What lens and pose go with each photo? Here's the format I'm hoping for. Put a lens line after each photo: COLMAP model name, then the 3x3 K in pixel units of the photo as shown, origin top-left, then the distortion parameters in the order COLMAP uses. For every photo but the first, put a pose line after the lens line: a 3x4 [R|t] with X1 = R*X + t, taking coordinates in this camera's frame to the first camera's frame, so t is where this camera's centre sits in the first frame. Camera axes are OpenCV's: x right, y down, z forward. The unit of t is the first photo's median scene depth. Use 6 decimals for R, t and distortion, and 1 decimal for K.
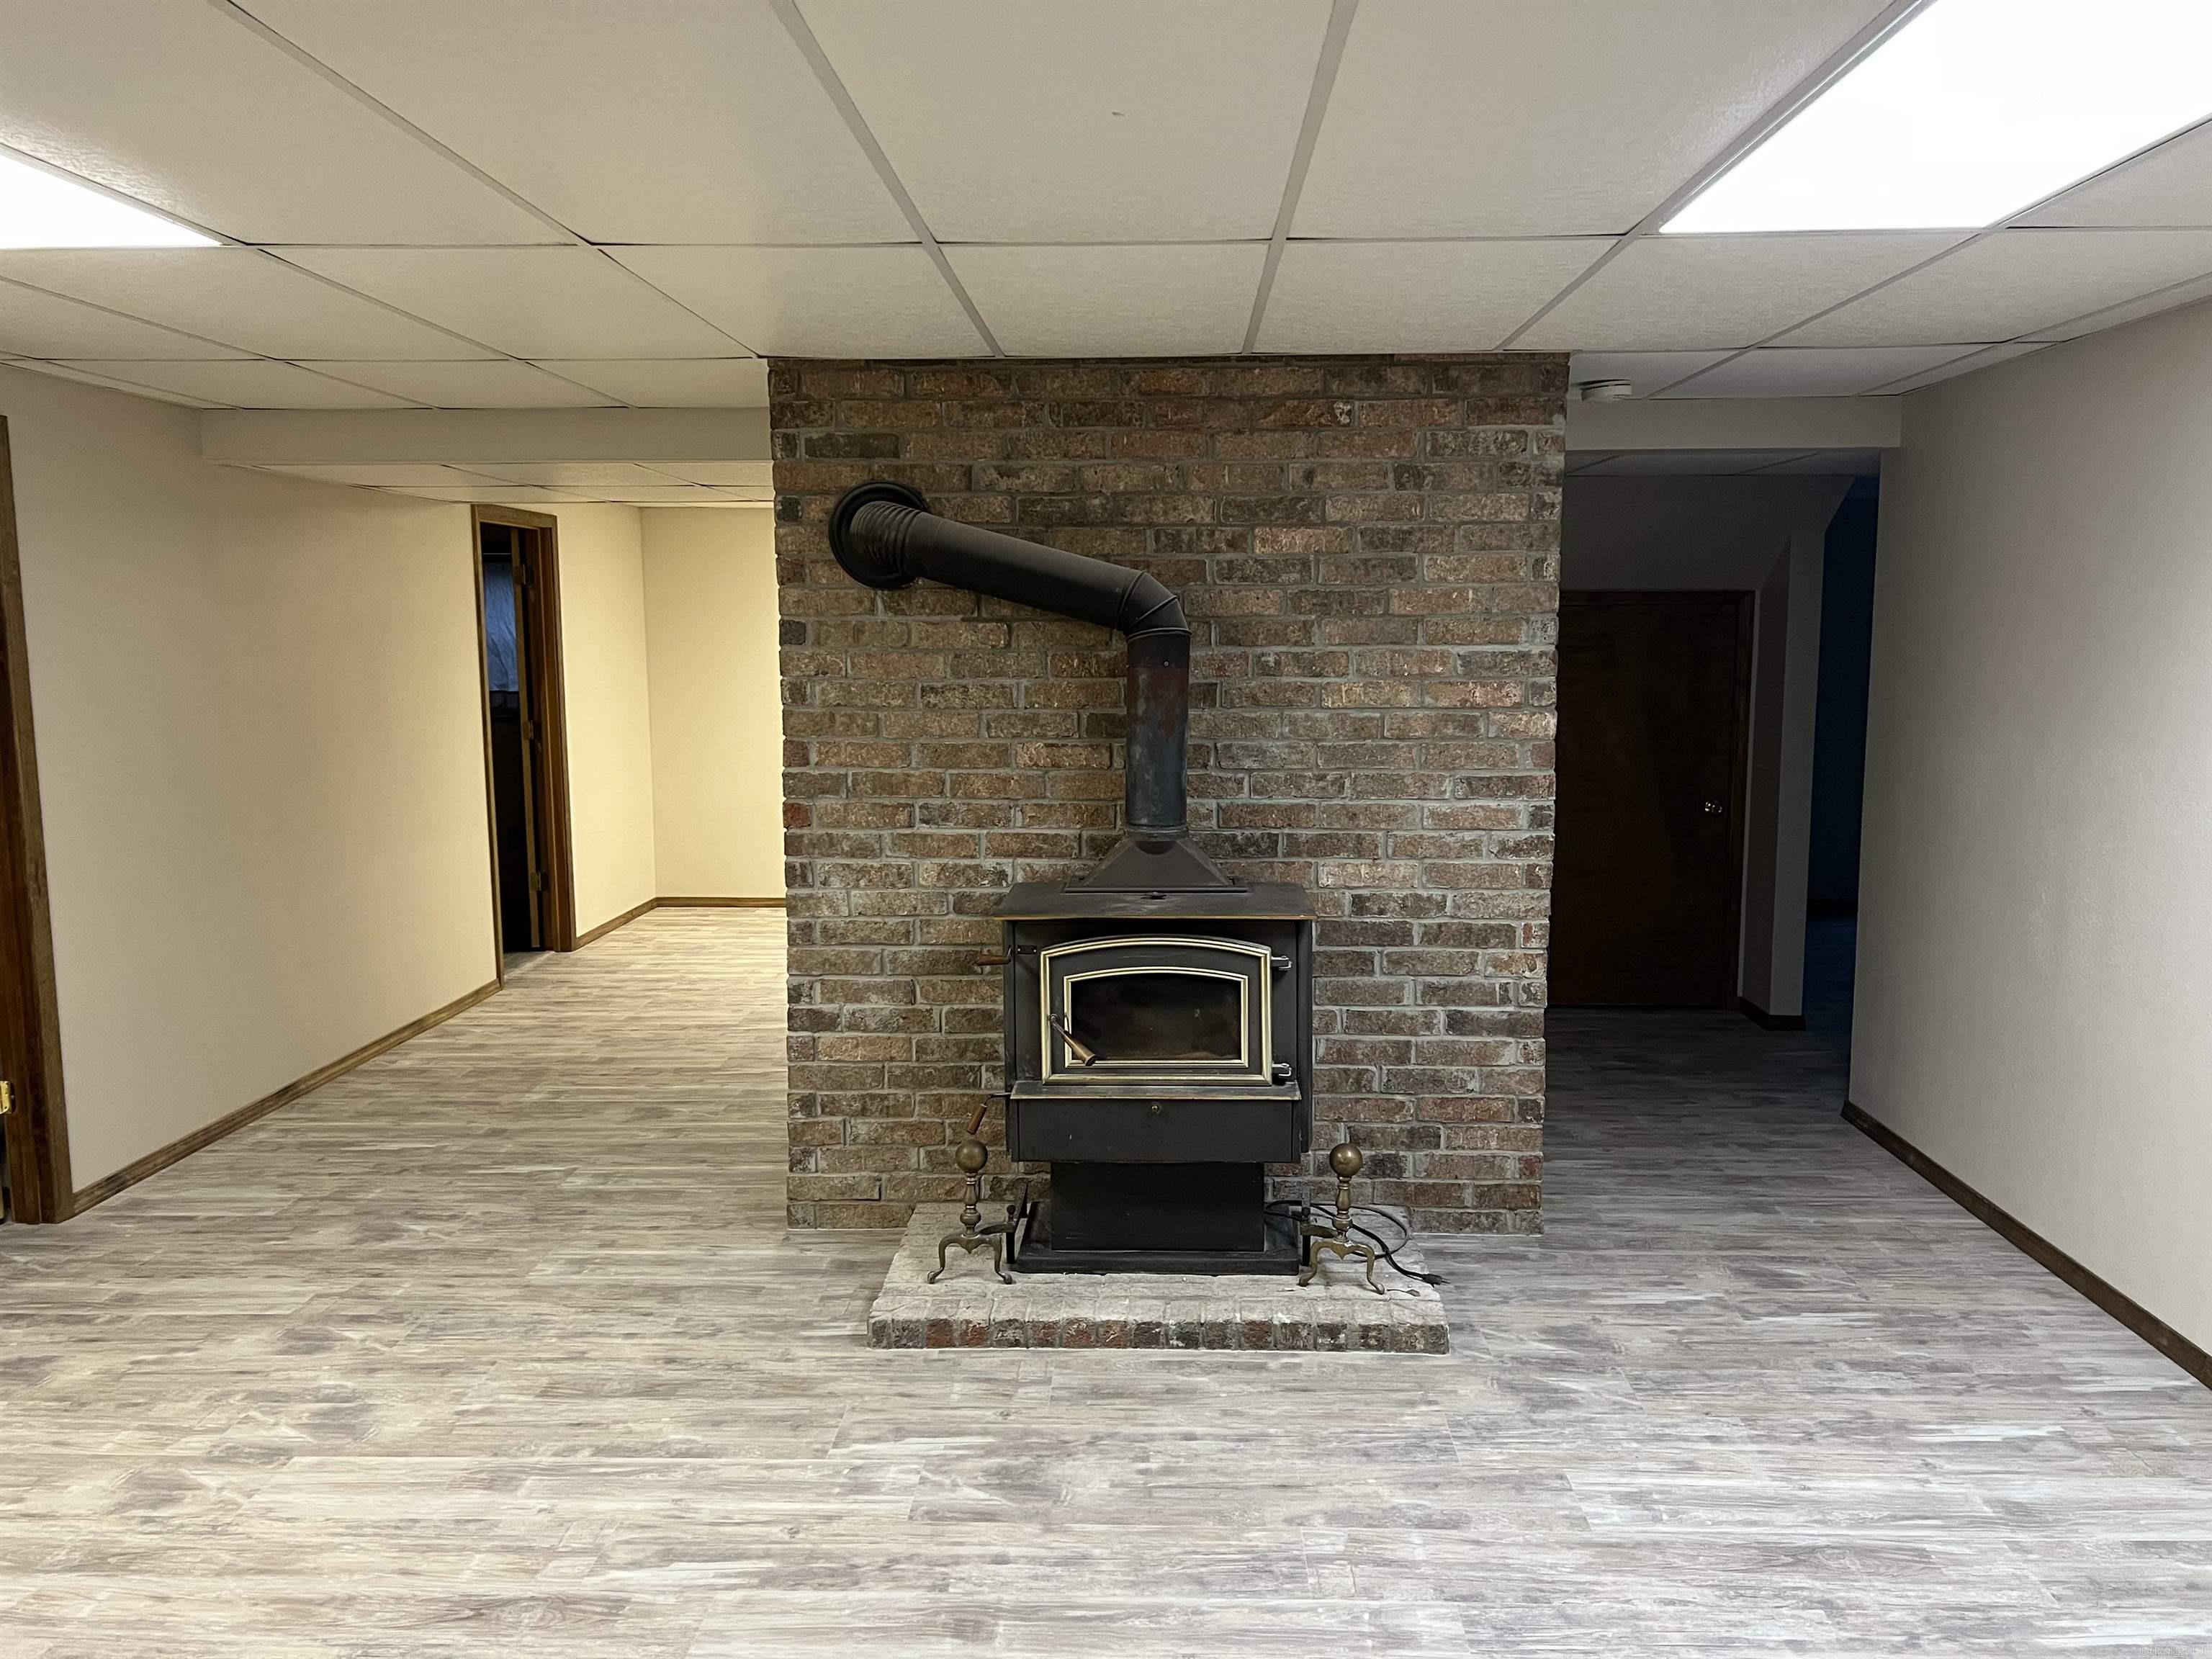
lens RADIAL K [[1650.7, 0, 1119.3], [0, 1650.7, 835.6], [0, 0, 1]] dist [0.060302, -0.058230]
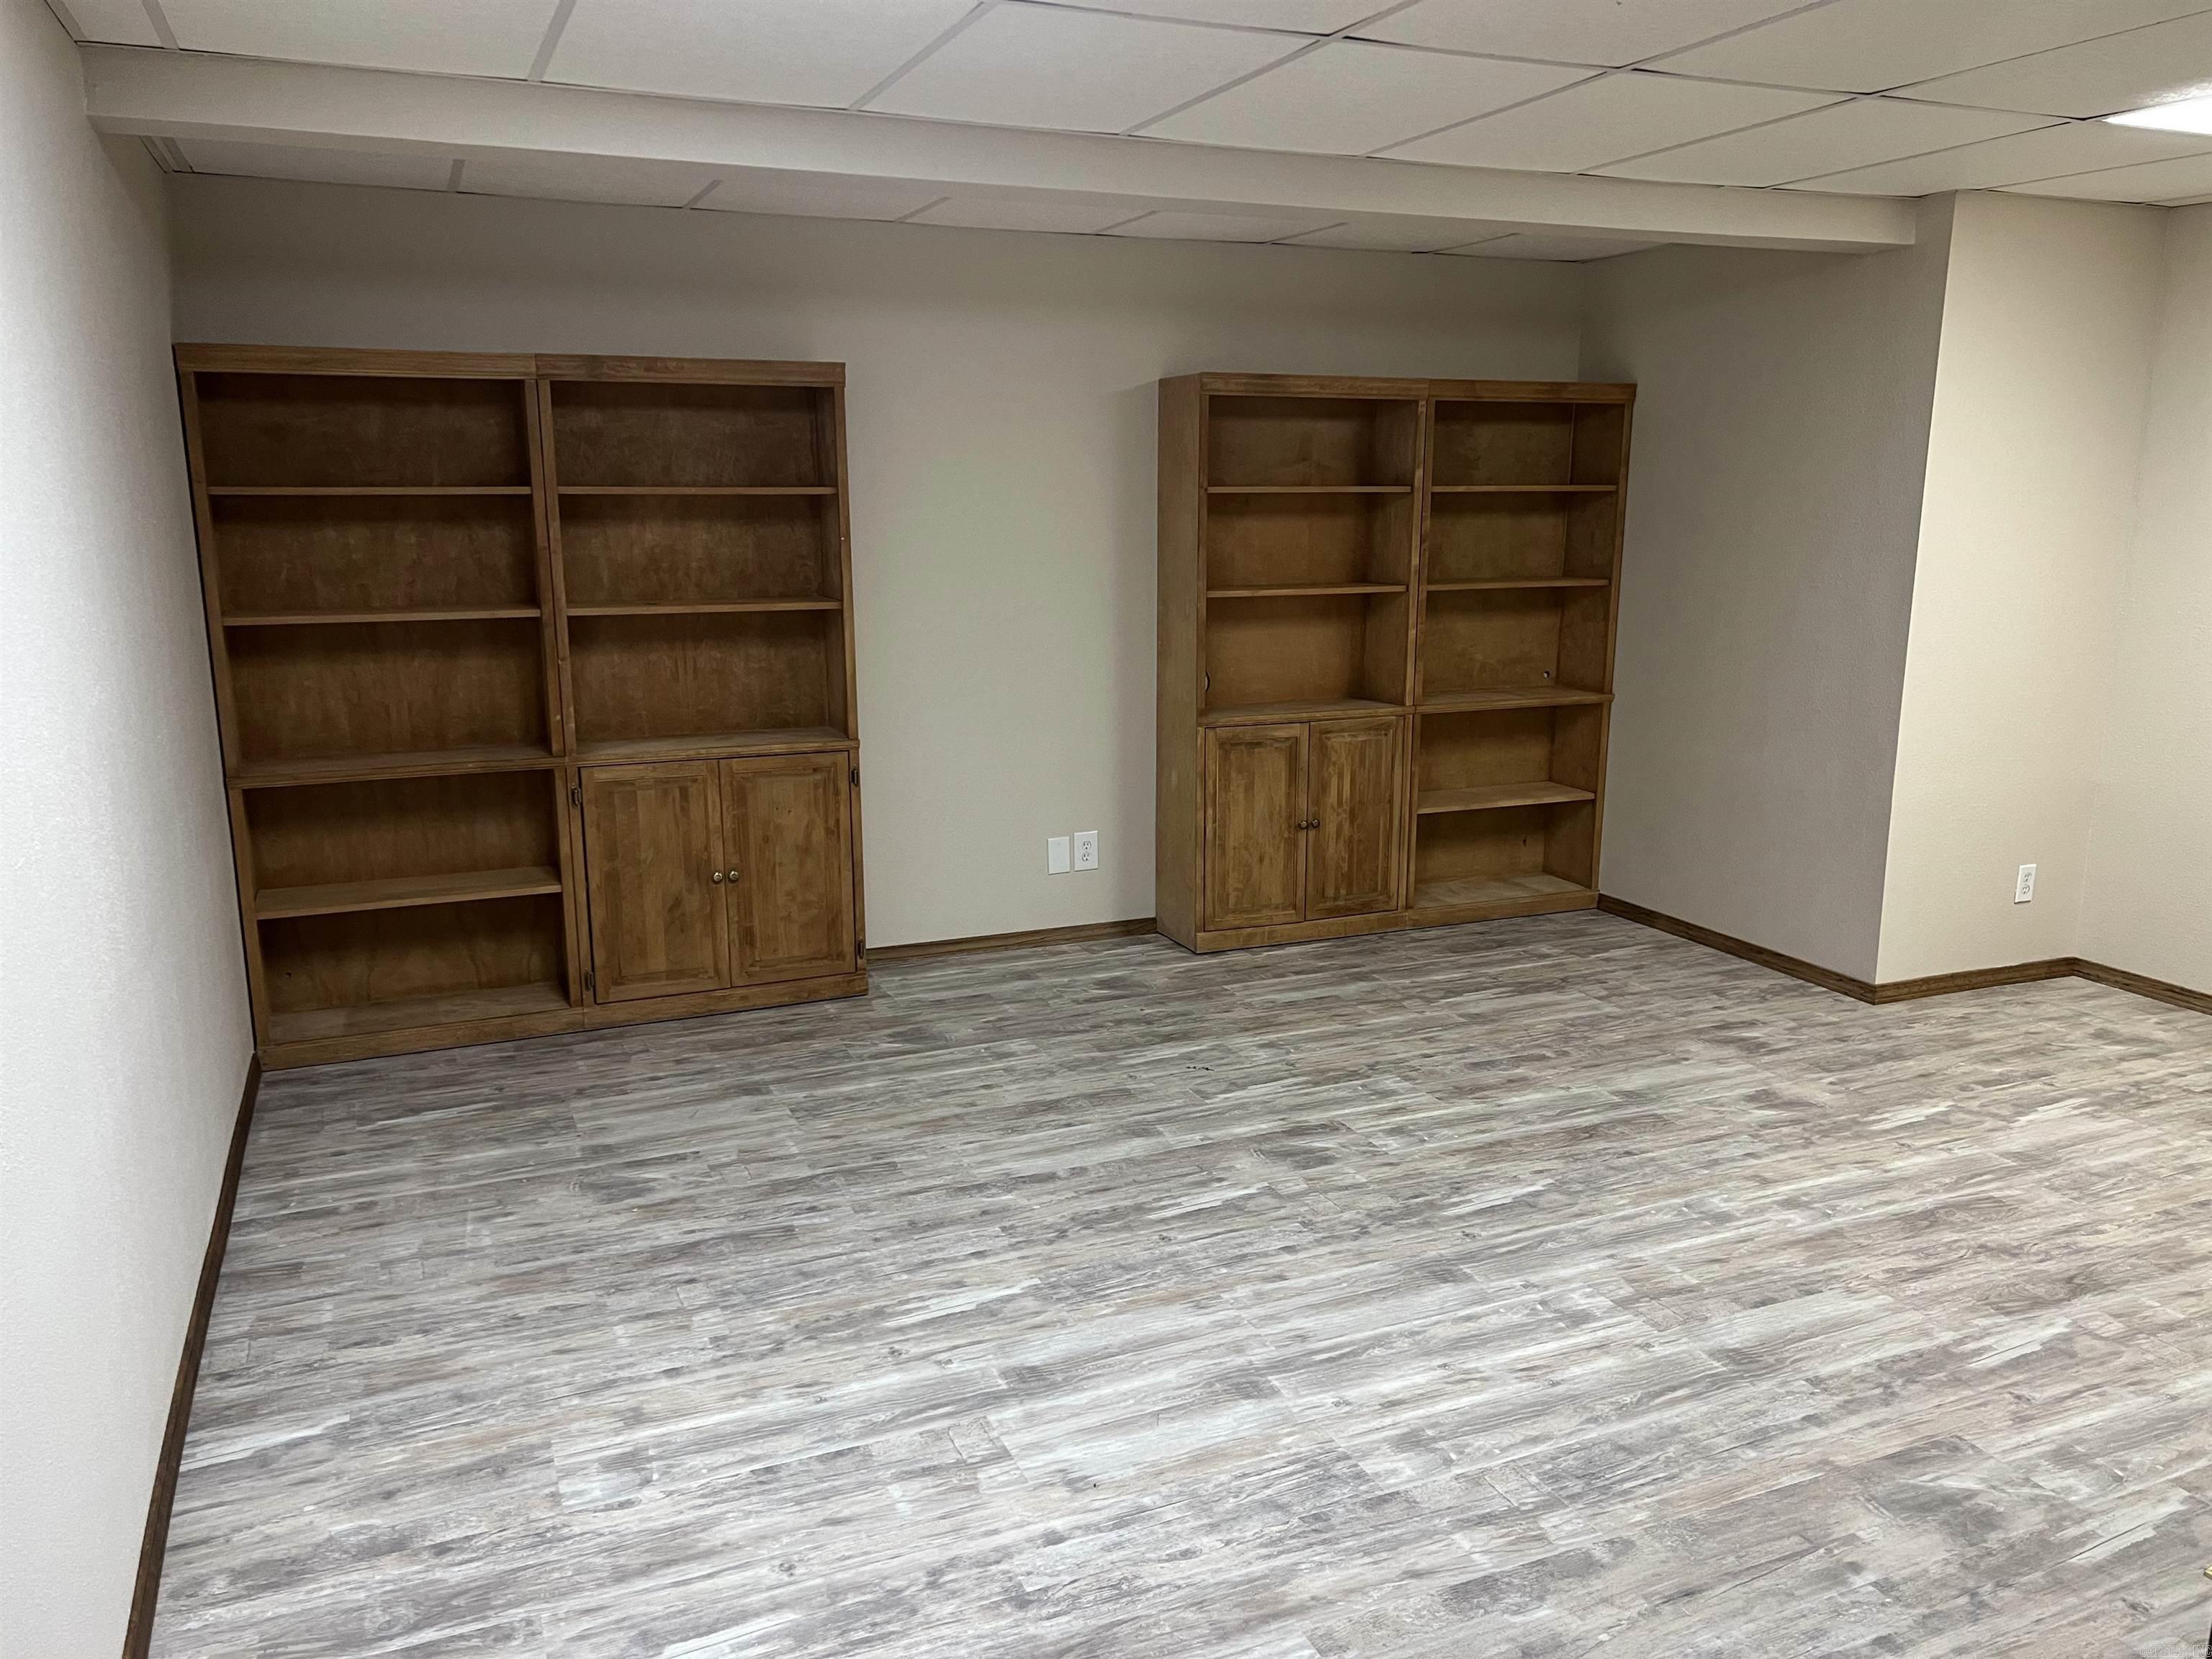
lens RADIAL K [[1650.7, 0, 1101.2], [0, 1650.7, 829.4], [0, 0, 1]] dist [0.060302, -0.058230]
pose [[-0.907115, 0.087905, -0.411602, 0.660710], [-0.049551, 0.948840, 0.311844, -0.166733], [0.417957, 0.303273, -0.856351, 1.532387]]
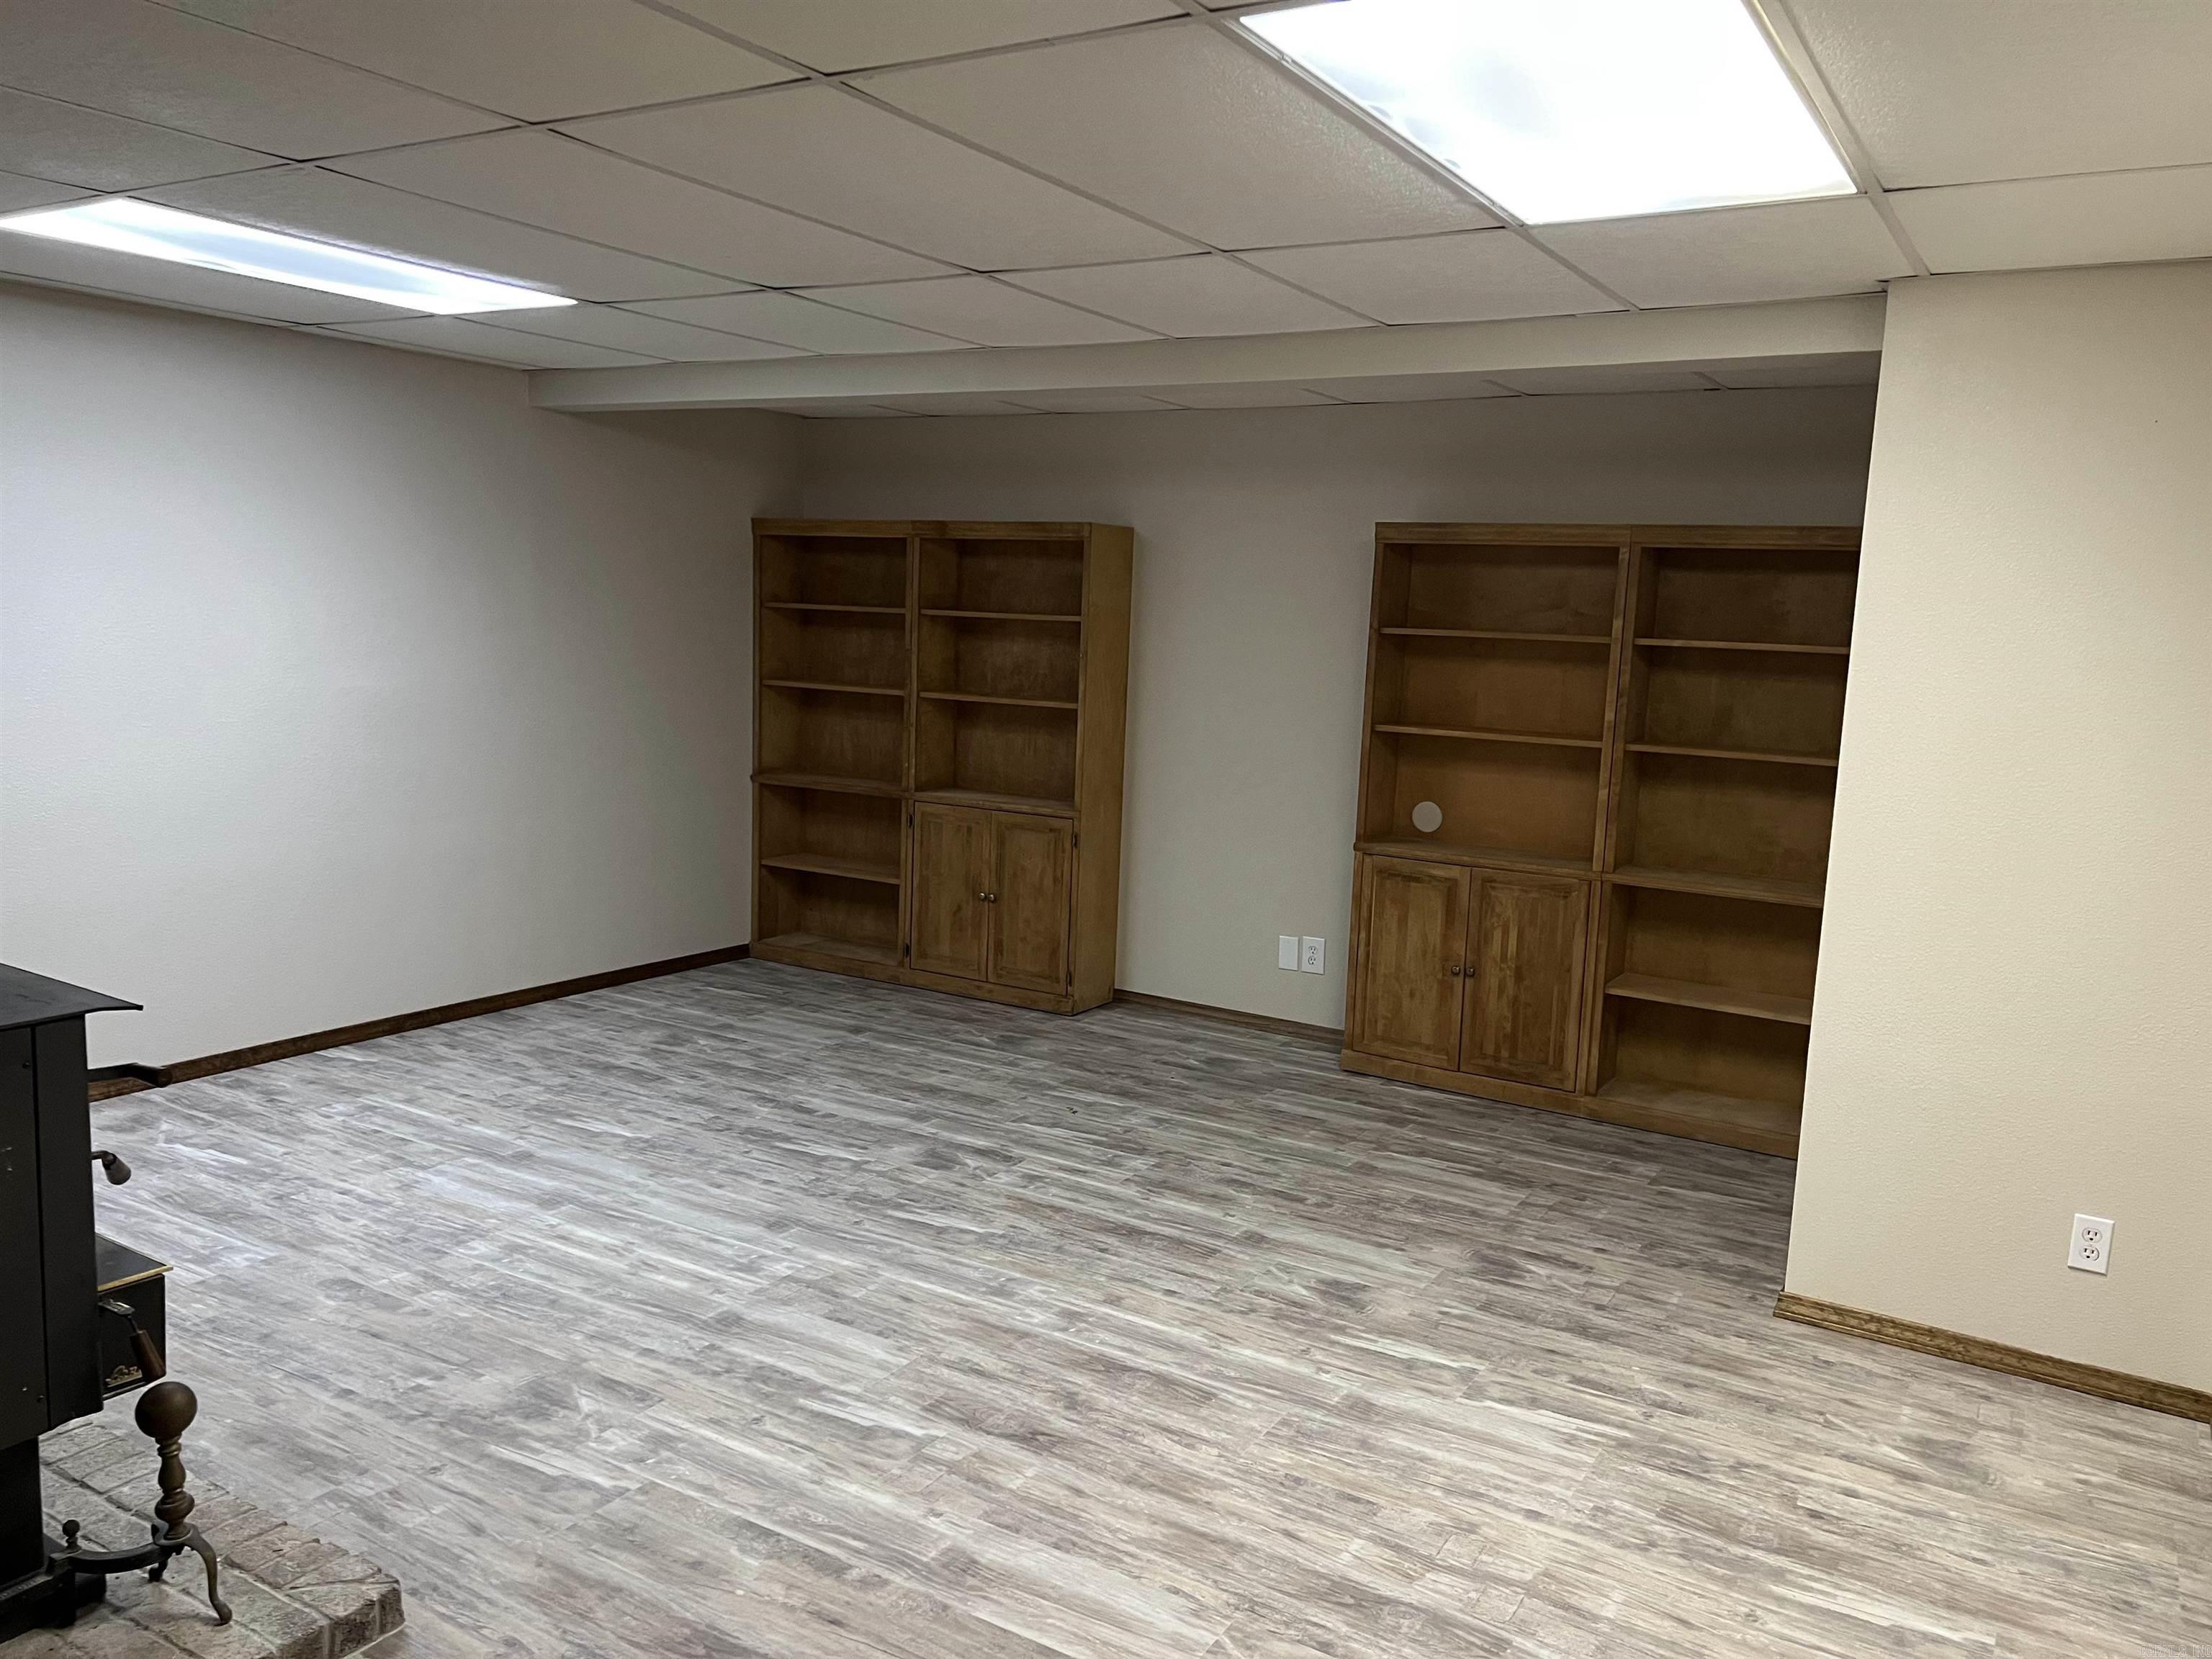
lens RADIAL K [[1650.7, 0, 1113.7], [0, 1650.7, 812.0], [0, 0, 1]] dist [0.060302, -0.058230]
pose [[-0.869781, -0.093096, 0.484576, -0.886309], [0.021991, 0.973752, 0.226547, -0.197019], [-0.492947, 0.207702, -0.844904, 1.736249]]
